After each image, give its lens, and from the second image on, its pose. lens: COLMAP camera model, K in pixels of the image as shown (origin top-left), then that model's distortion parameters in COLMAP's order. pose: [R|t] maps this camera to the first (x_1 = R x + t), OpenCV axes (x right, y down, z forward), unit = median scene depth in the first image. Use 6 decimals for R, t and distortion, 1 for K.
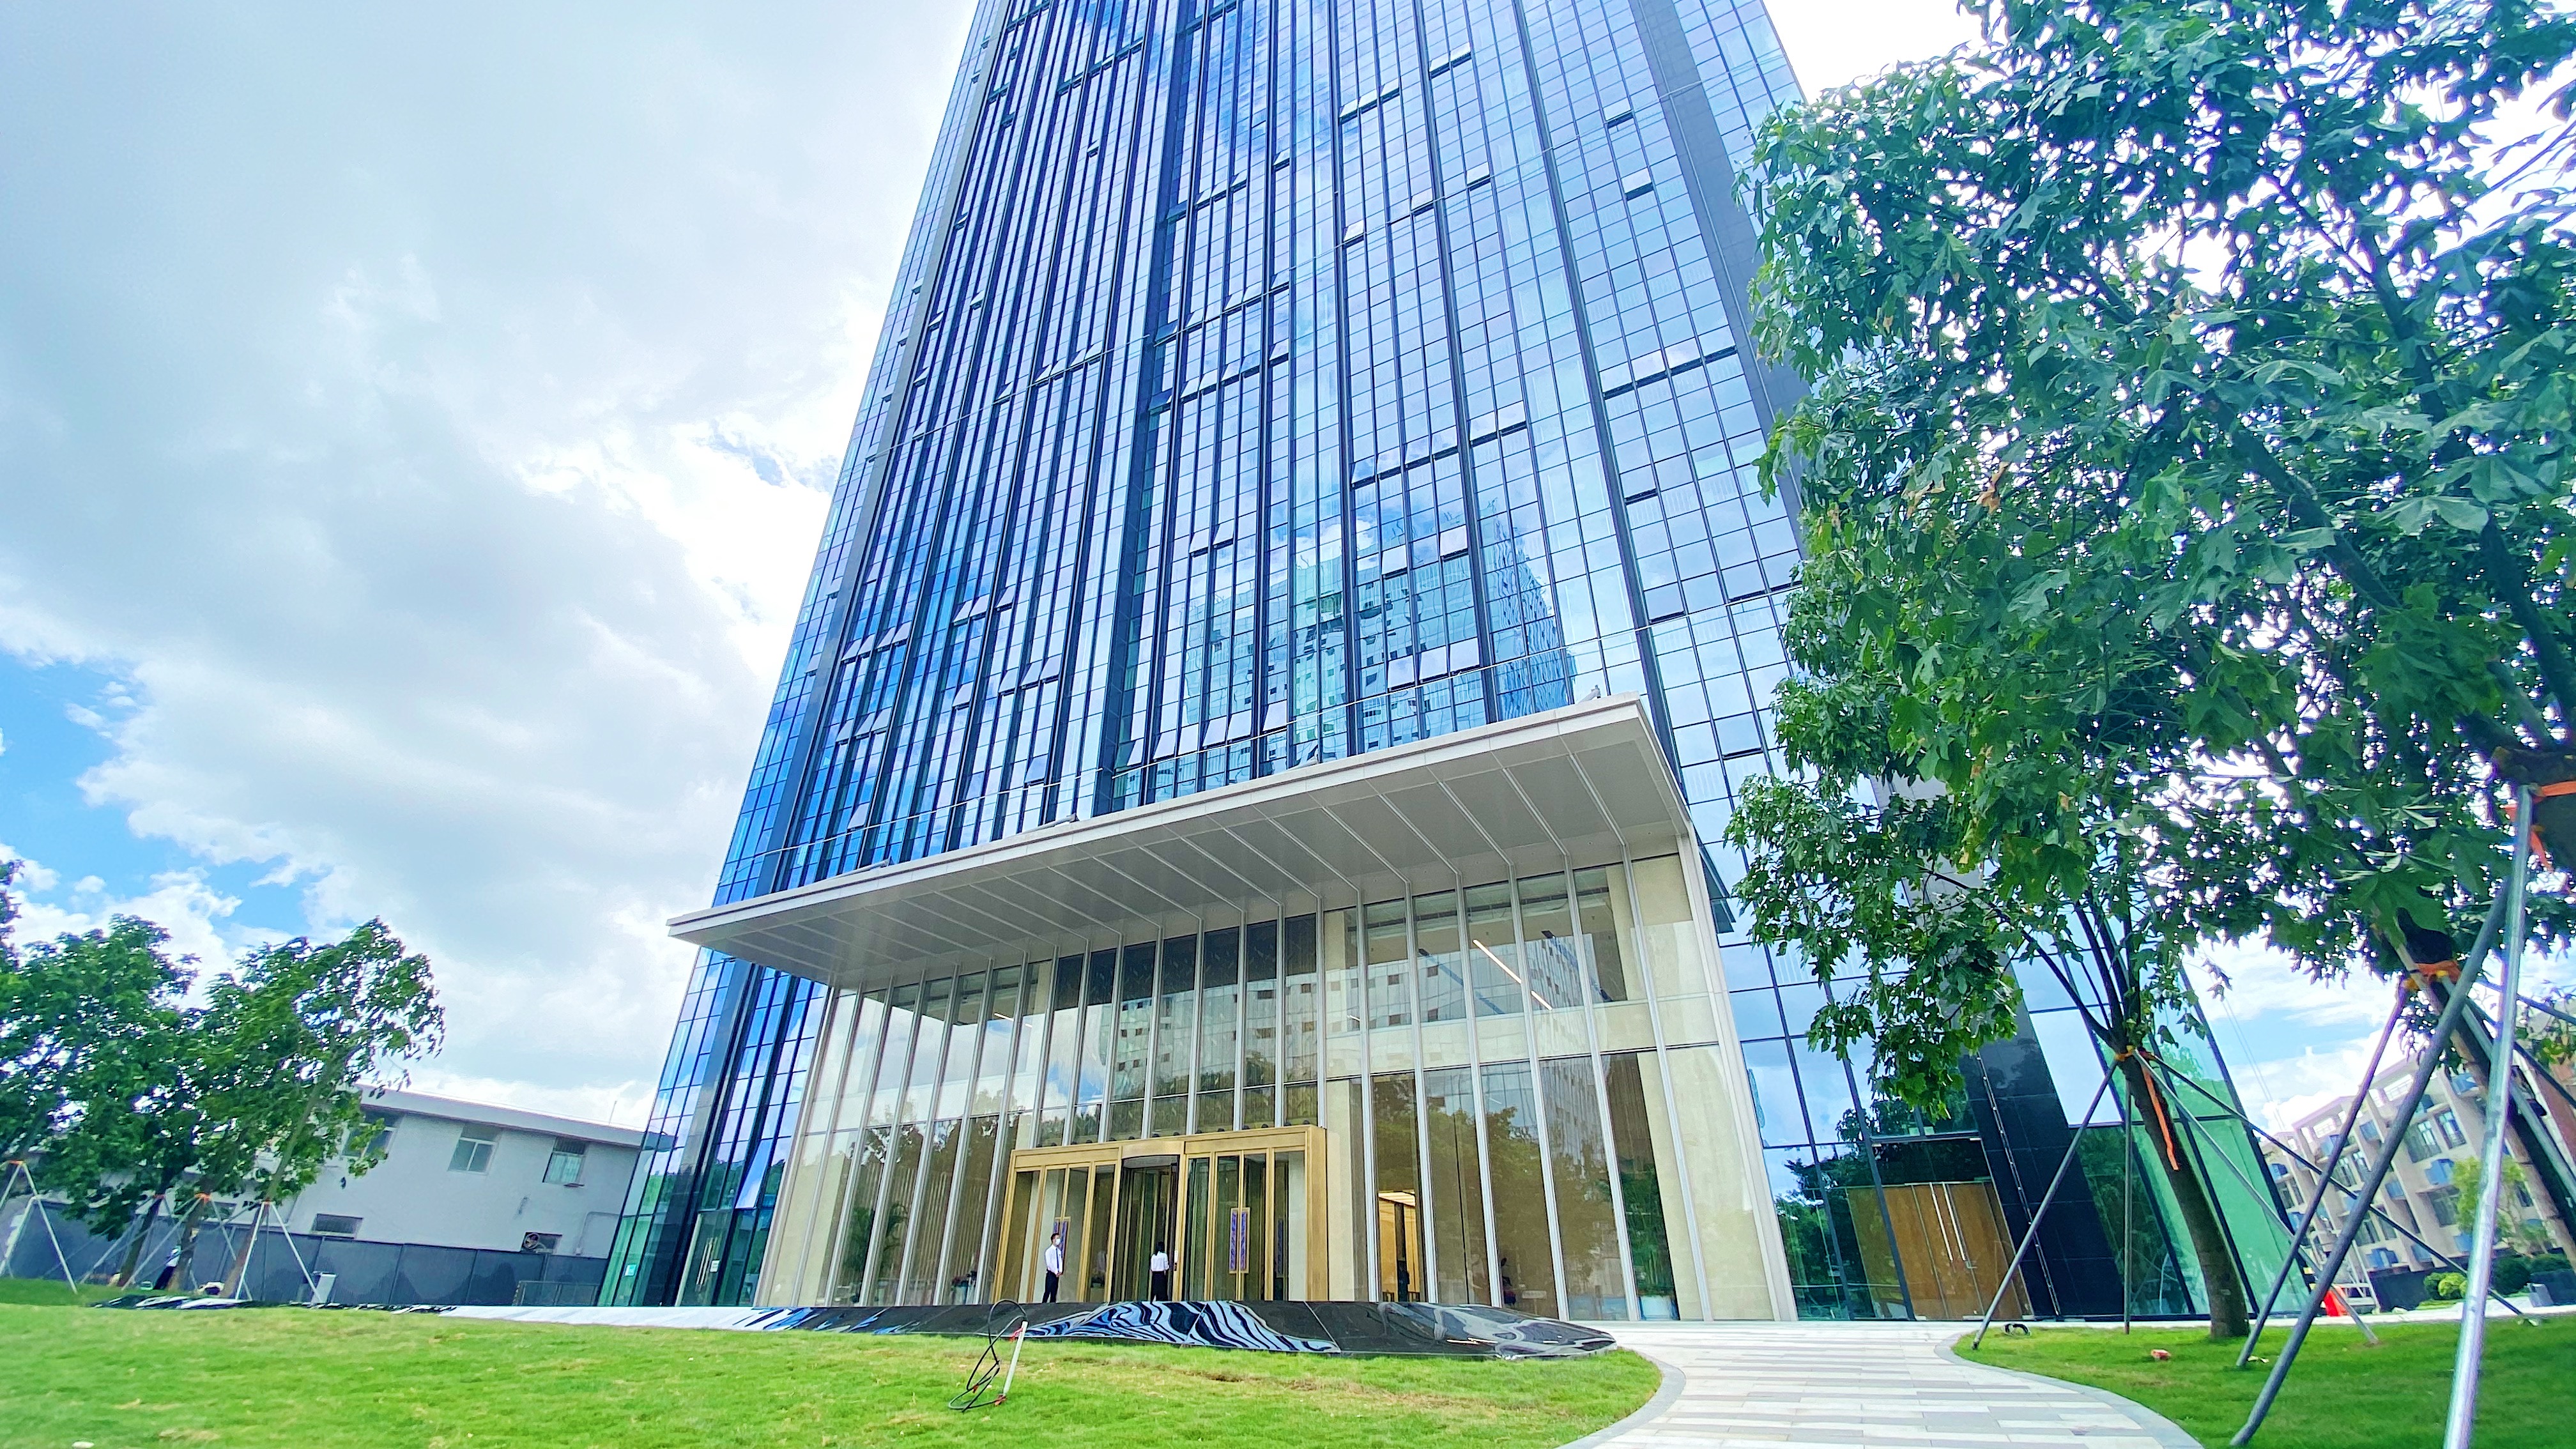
lens RADIAL K [[1040.3, 0, 1293.9], [0, 1040.3, 716.6], [0, 0, 1]] dist [-0.002037, -0.000905]
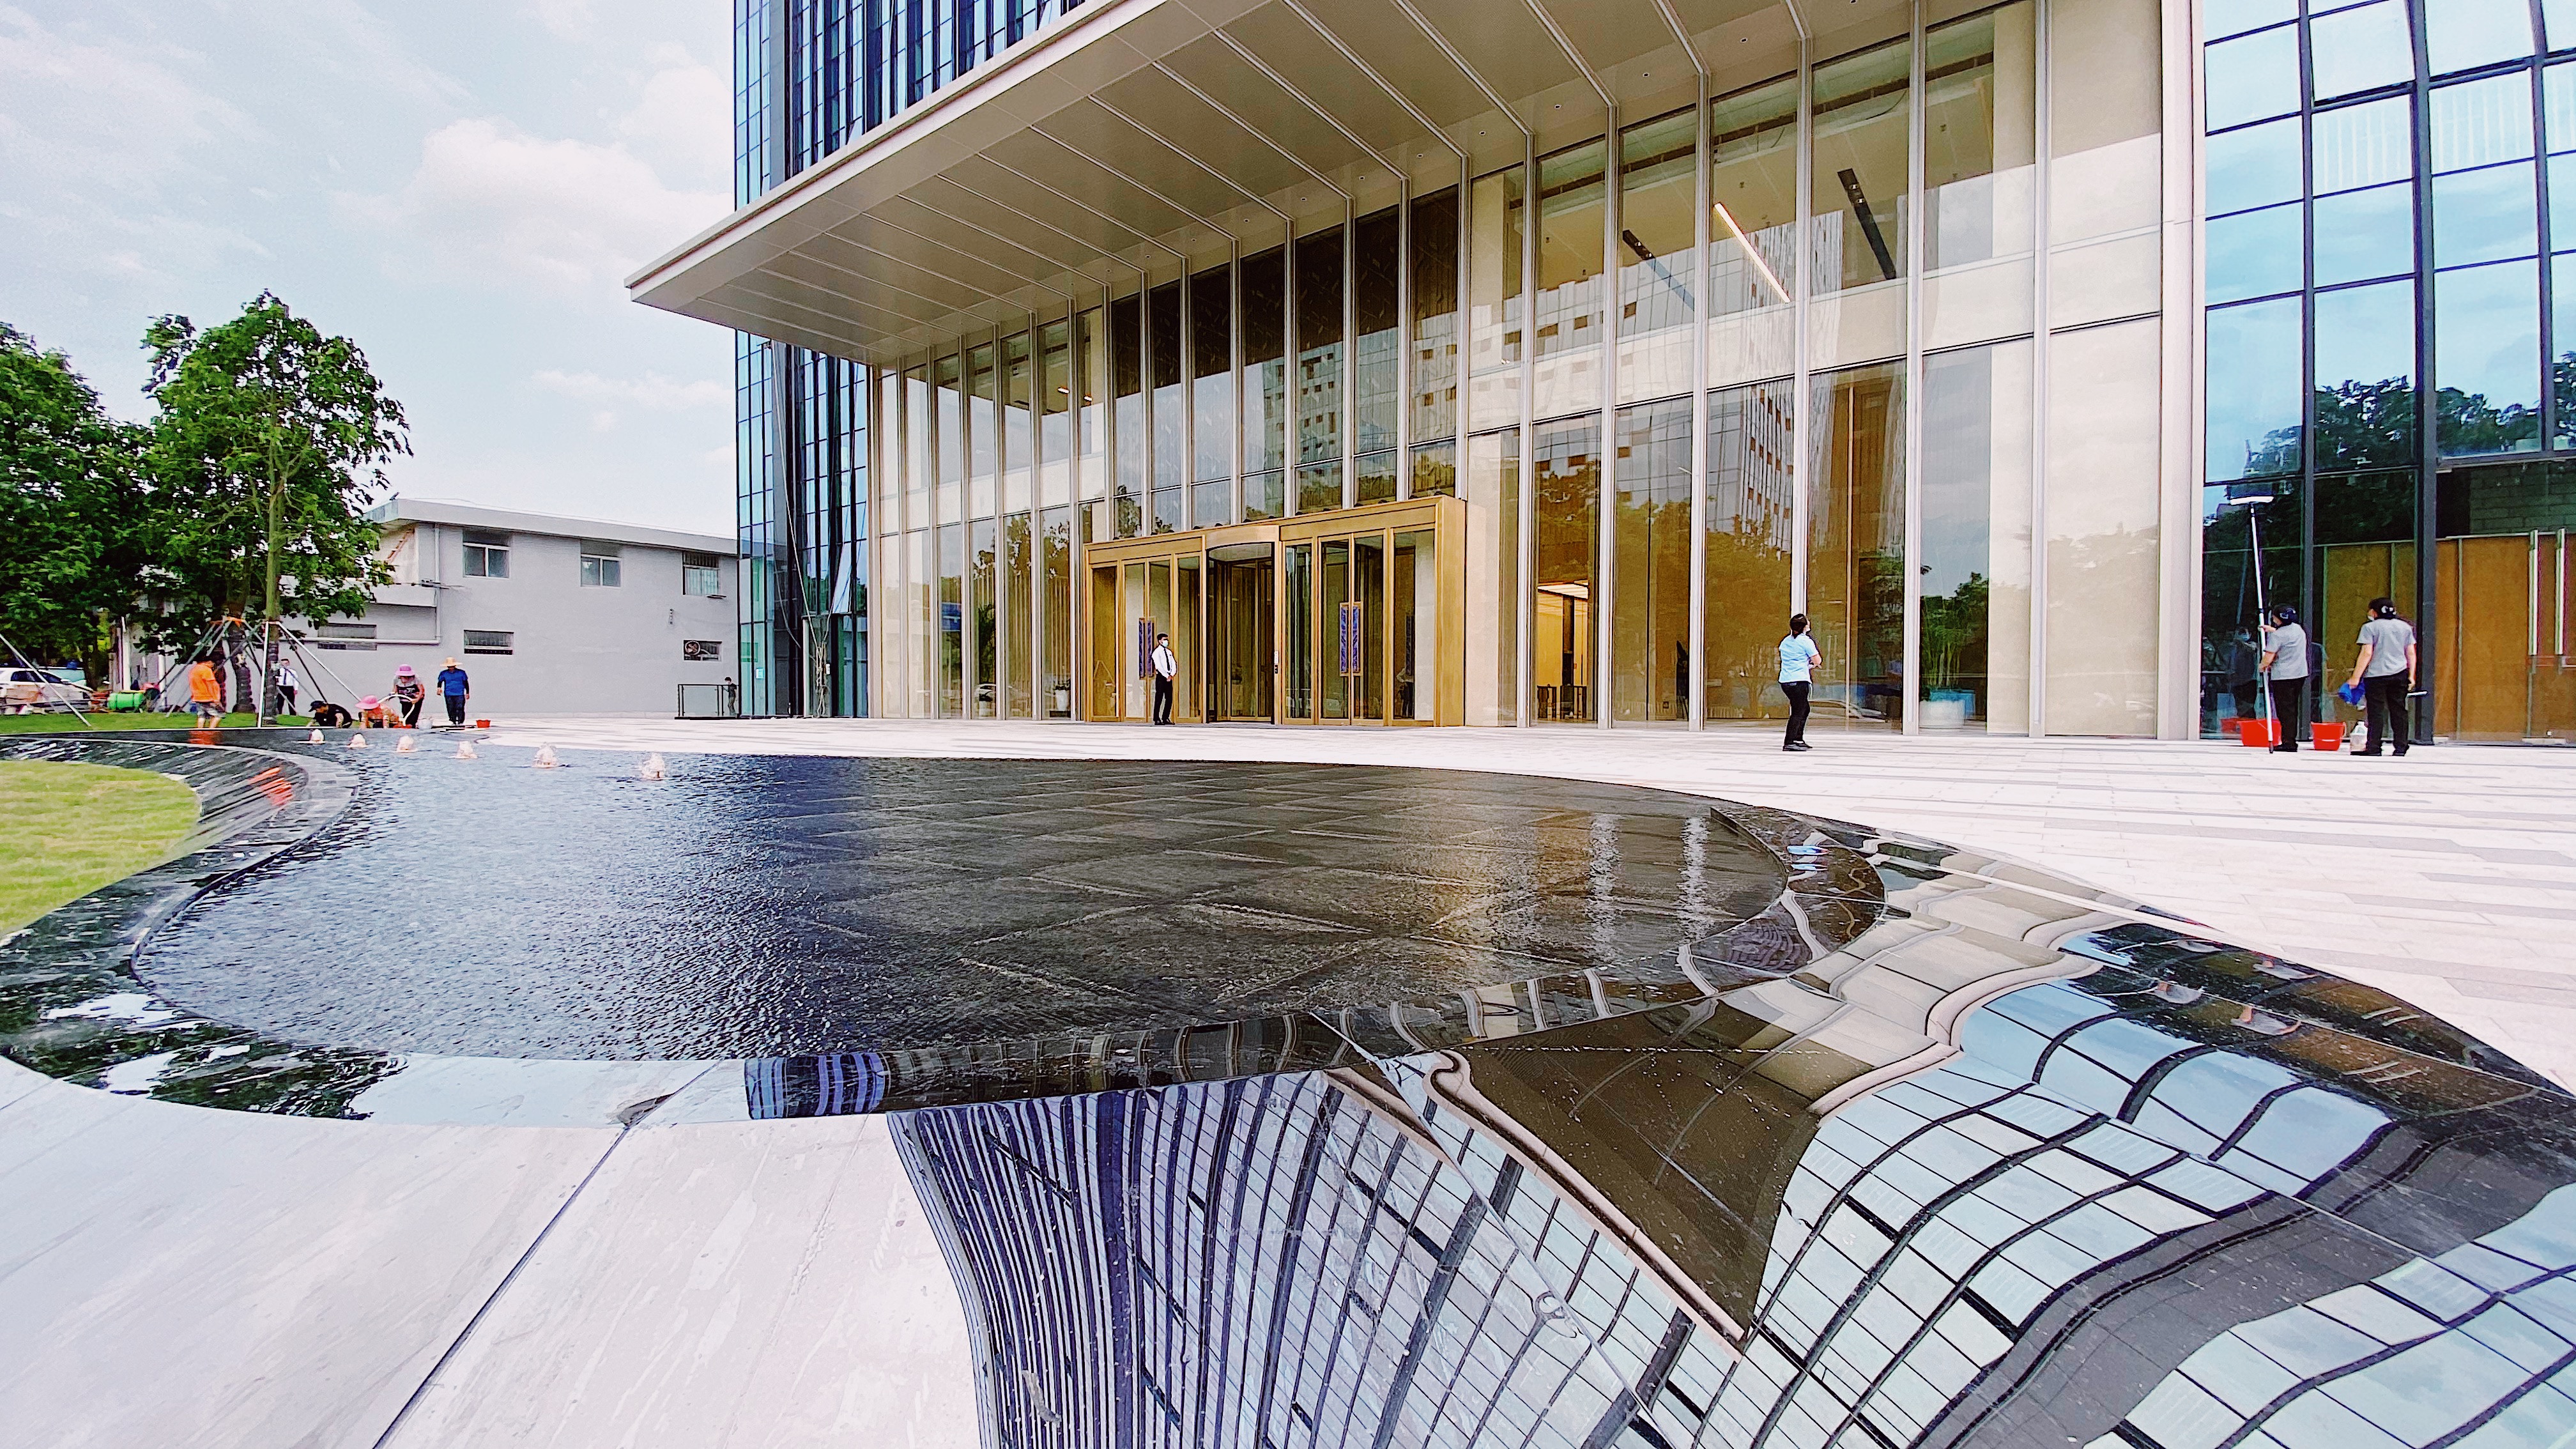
lens RADIAL K [[1040.3, 0, 1261.1], [0, 1040.3, 725.8], [0, 0, 1]] dist [-0.002037, -0.000905]
pose [[0.980947, 0.006548, -0.194168, 0.029409], [0.096489, 0.851035, 0.516167, 0.130547], [0.168623, -0.525068, 0.834188, 0.268196]]
